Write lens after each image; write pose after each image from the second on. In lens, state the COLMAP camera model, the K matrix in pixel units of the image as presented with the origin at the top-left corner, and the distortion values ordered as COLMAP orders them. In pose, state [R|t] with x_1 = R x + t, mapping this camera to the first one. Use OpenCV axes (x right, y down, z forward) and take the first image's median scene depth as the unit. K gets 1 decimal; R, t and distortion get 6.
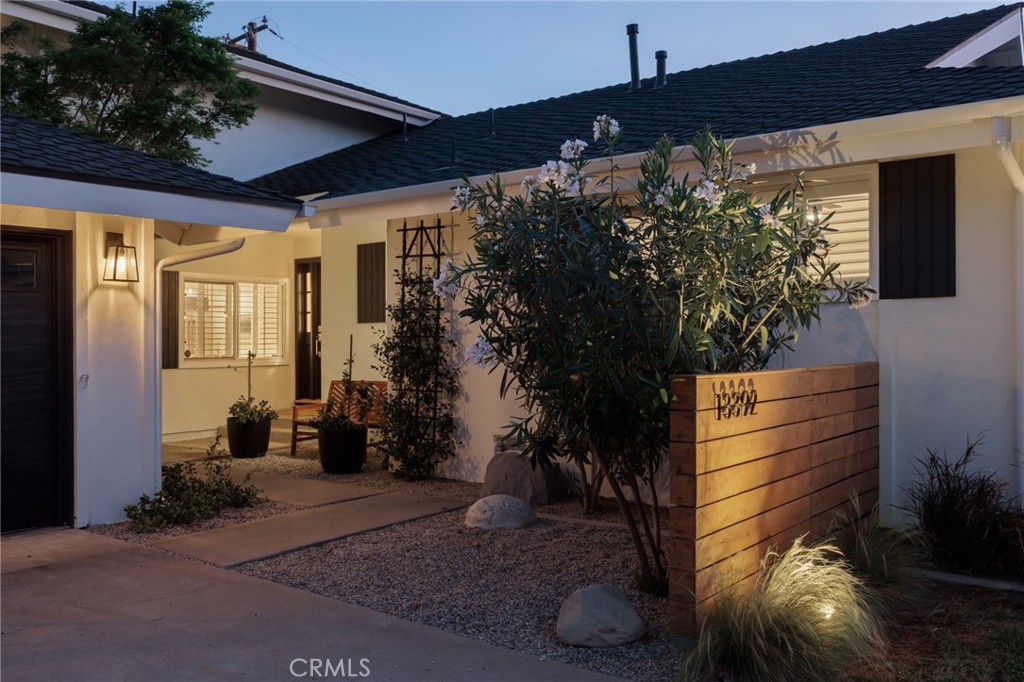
lens RADIAL K [[924.7, 0, 547.1], [0, 924.7, 232.6], [0, 0, 1]] dist [0.001587, -0.005217]
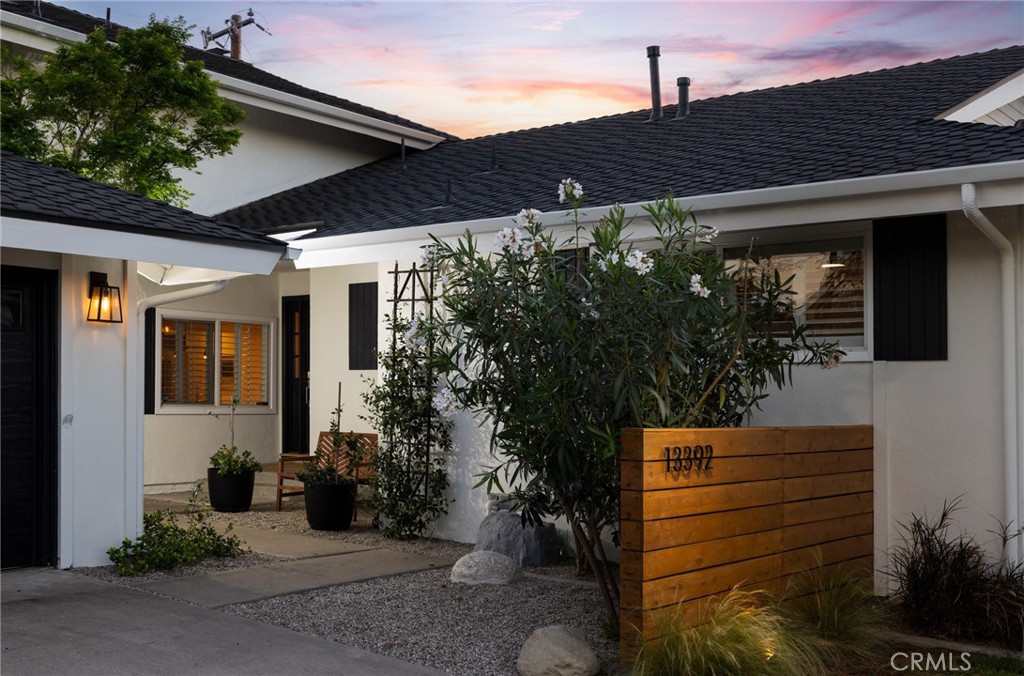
lens RADIAL K [[1100.9, 0, 512.0], [0, 1100.9, 338.0], [0, 0, 1]] dist [0.000444, -0.000526]
pose [[0.997813, 0.024746, -0.061288, 0.034069], [-0.020730, 0.997650, 0.065307, -0.012126], [0.062760, -0.063893, 0.995981, -0.109272]]
